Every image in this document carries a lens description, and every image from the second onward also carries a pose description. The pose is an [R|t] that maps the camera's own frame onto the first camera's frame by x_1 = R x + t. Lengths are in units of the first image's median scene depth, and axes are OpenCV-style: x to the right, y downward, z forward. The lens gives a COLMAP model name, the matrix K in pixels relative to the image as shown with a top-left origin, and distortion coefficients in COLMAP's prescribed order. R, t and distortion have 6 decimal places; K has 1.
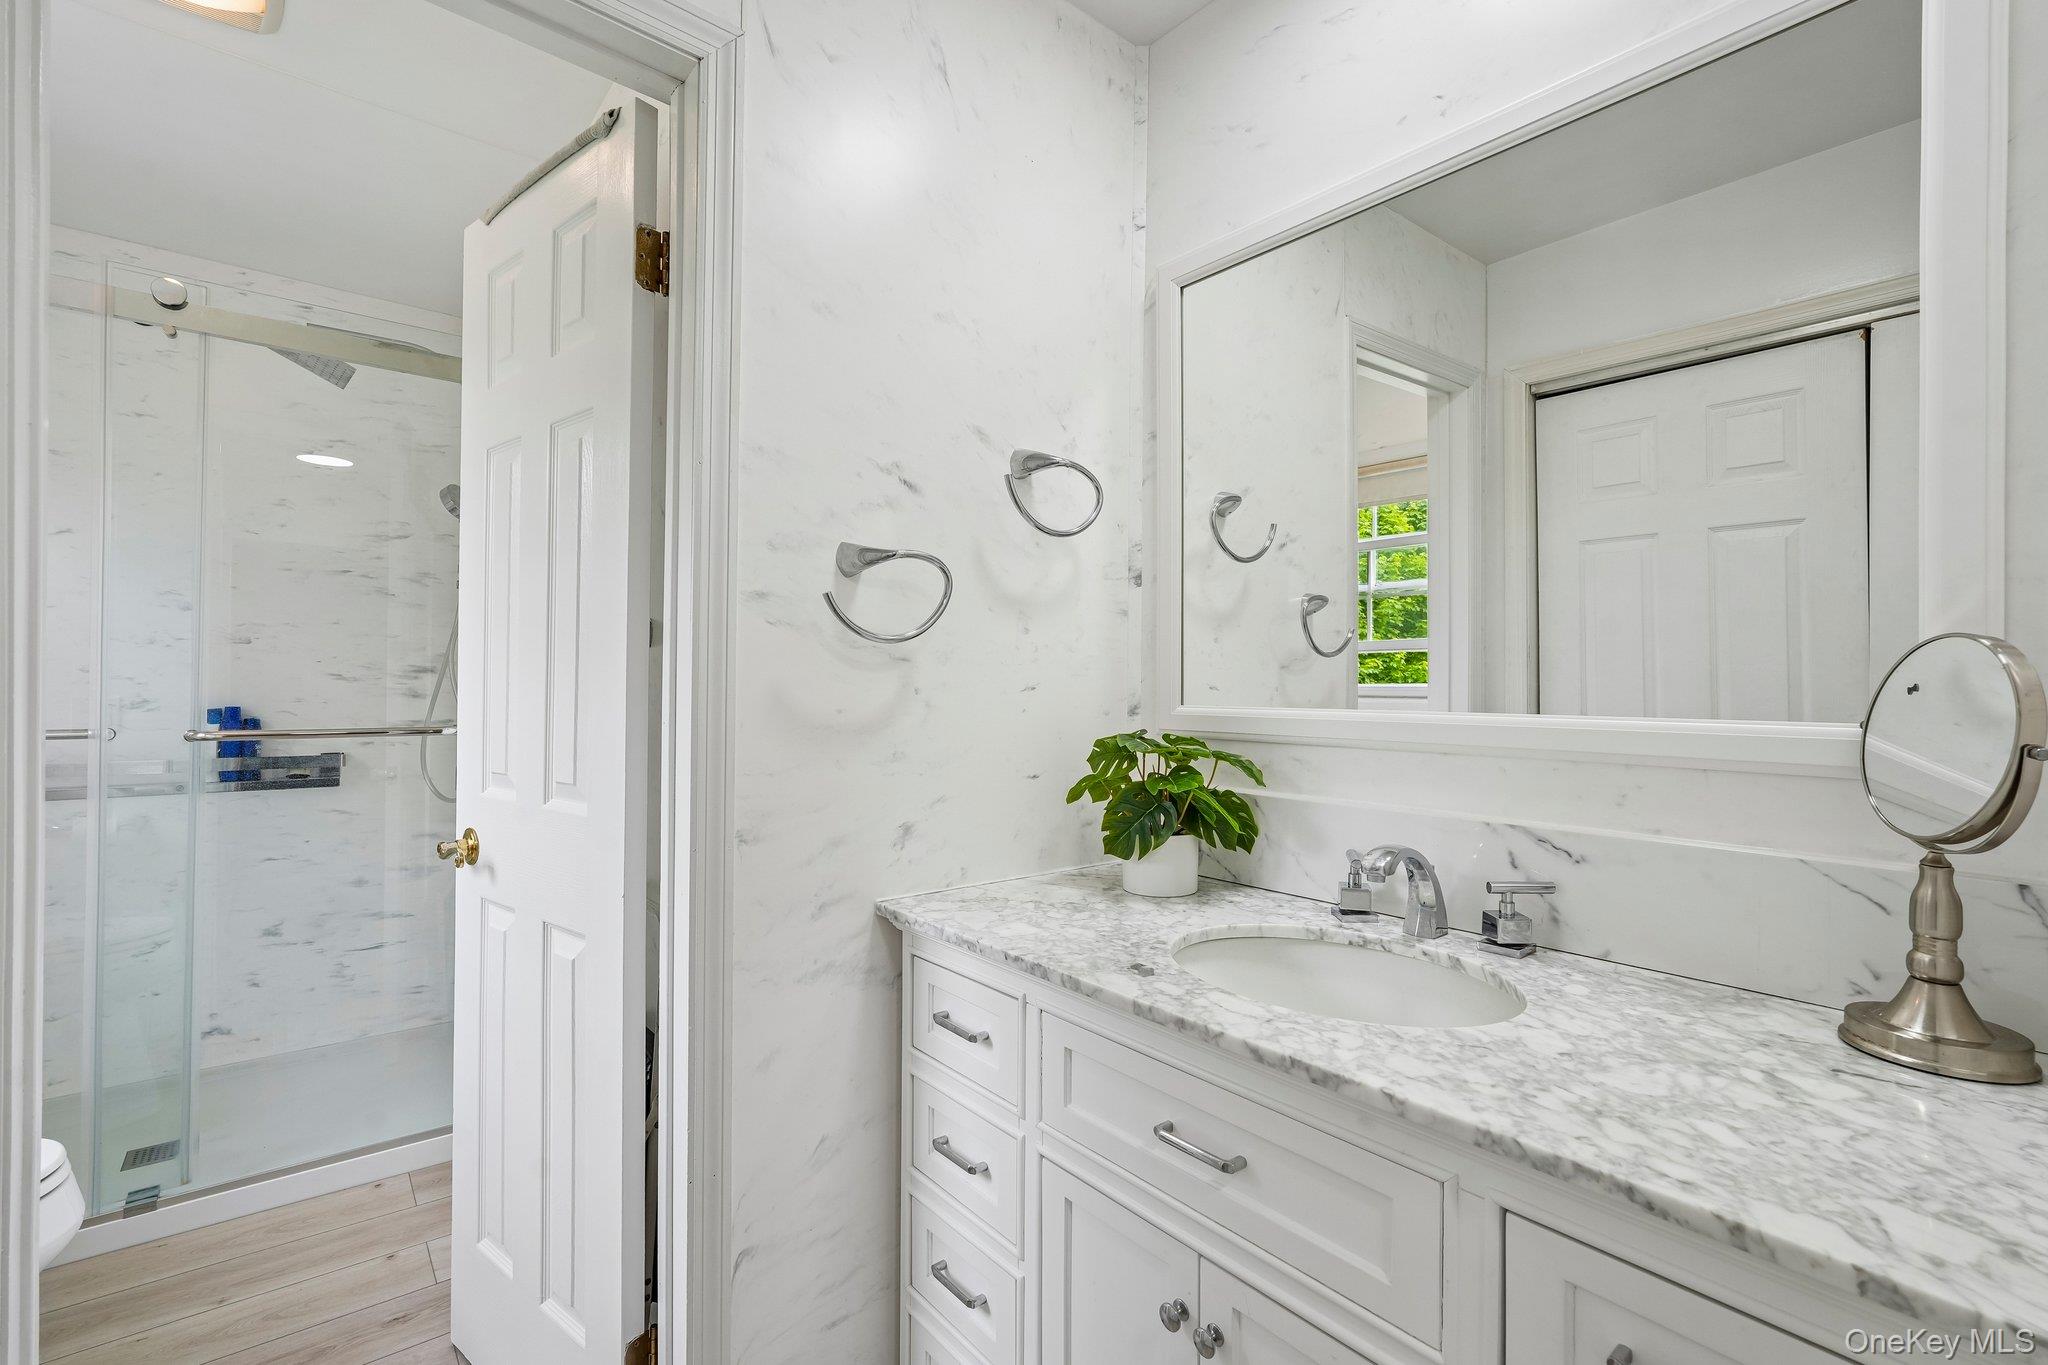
lens RADIAL K [[898.3, 0, 1019.4], [0, 898.3, 687.4], [0, 0, 1]] dist [-0.000439, 0.000445]
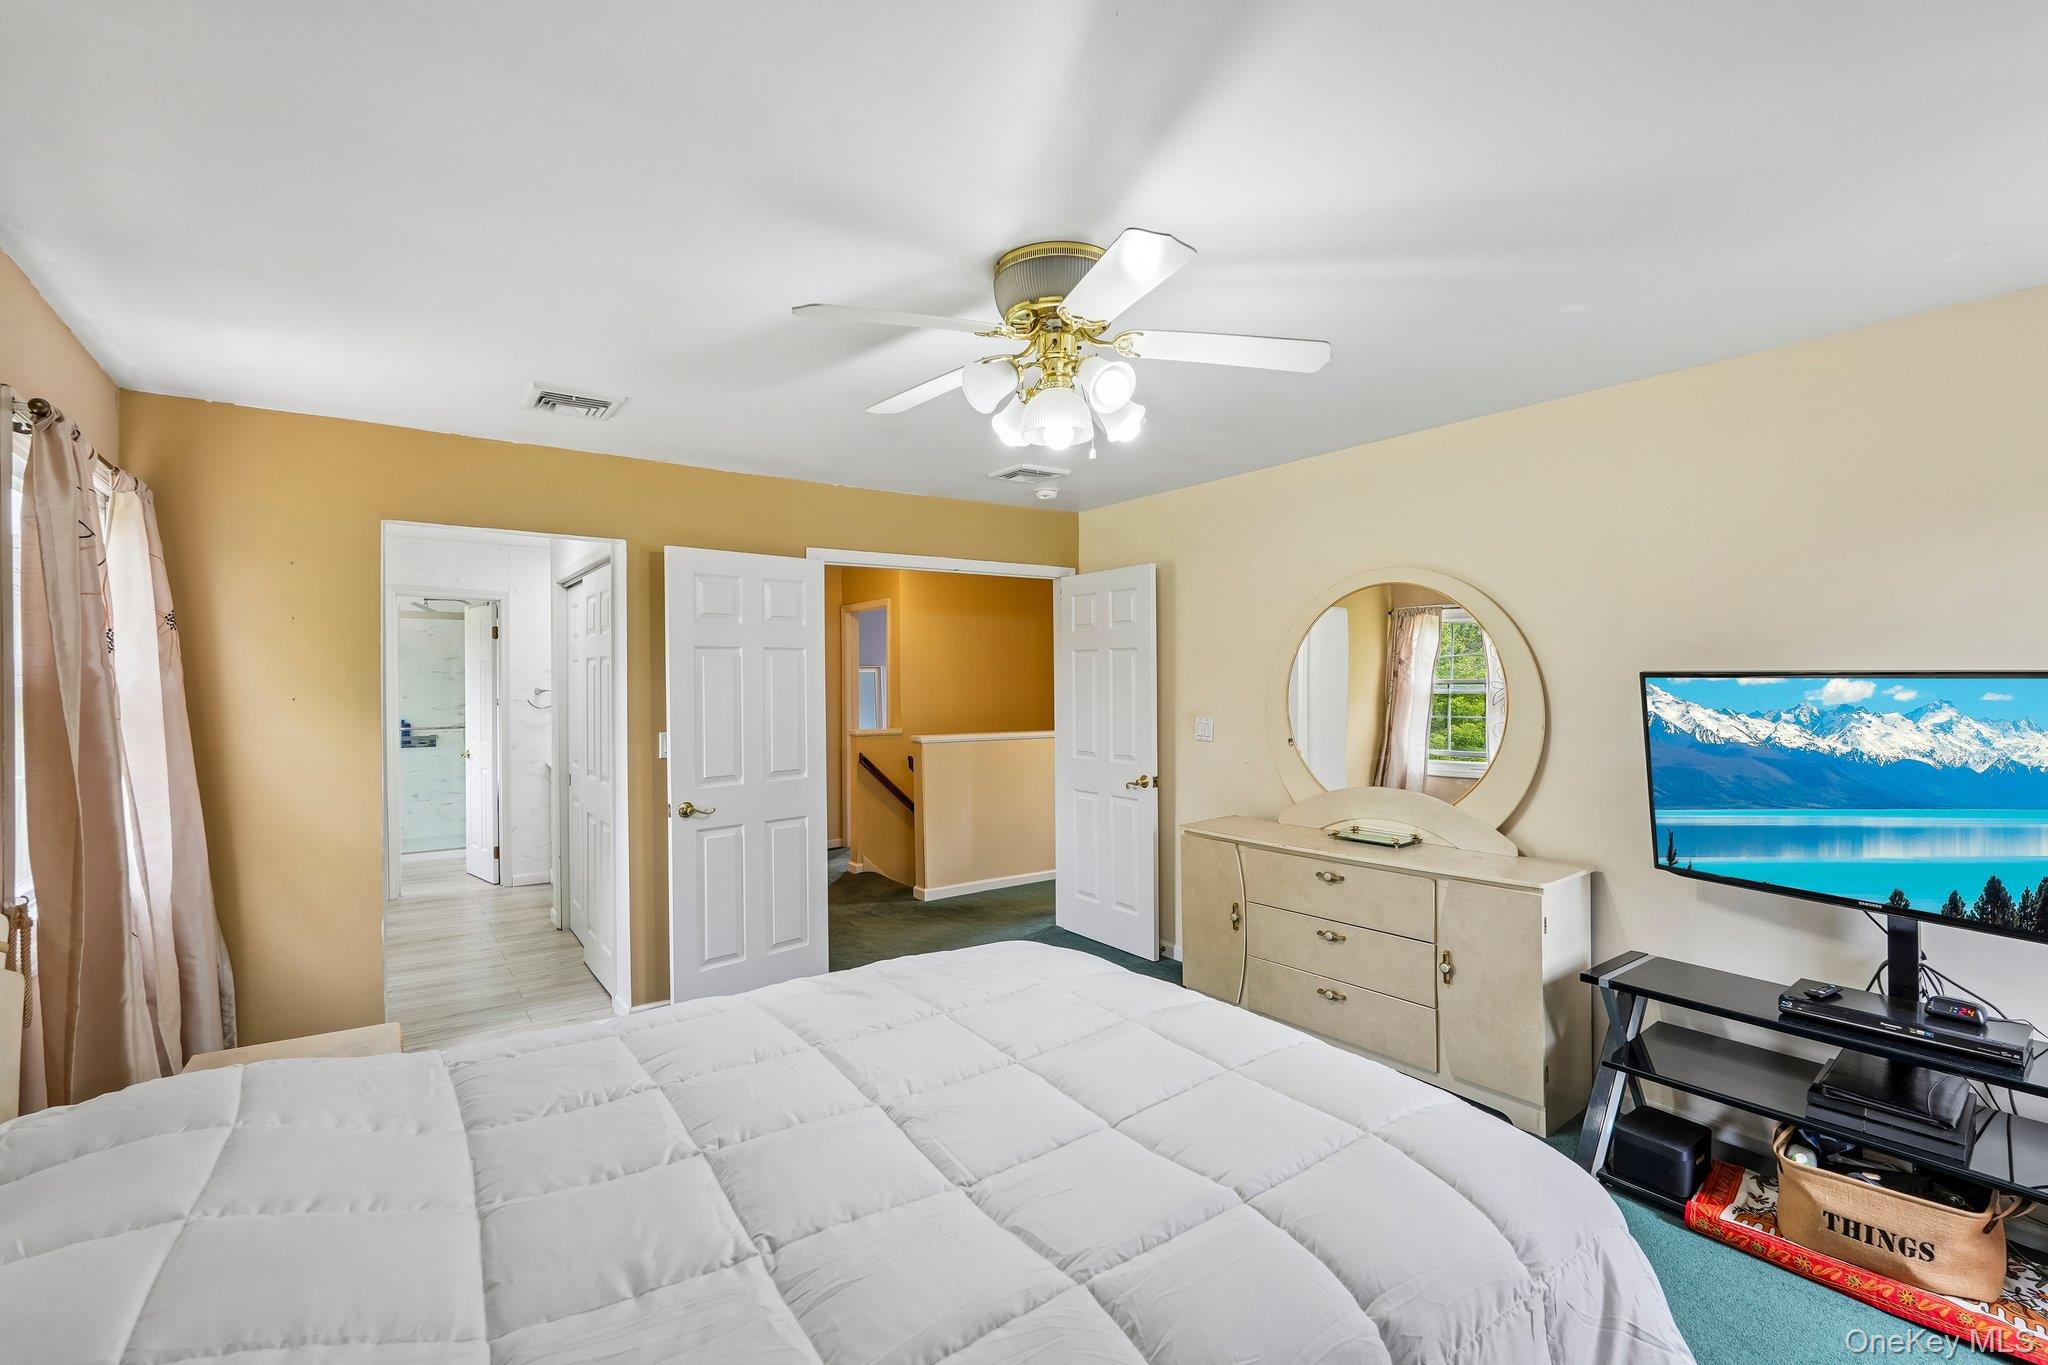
lens RADIAL K [[898.3, 0, 1019.4], [0, 898.3, 687.4], [0, 0, 1]] dist [-0.000439, 0.000445]
pose [[0.997883, -0.016506, -0.062898, 2.031184], [0.017488, 0.999733, 0.015089, -0.142520], [0.062632, -0.016158, 0.997906, -2.756313]]
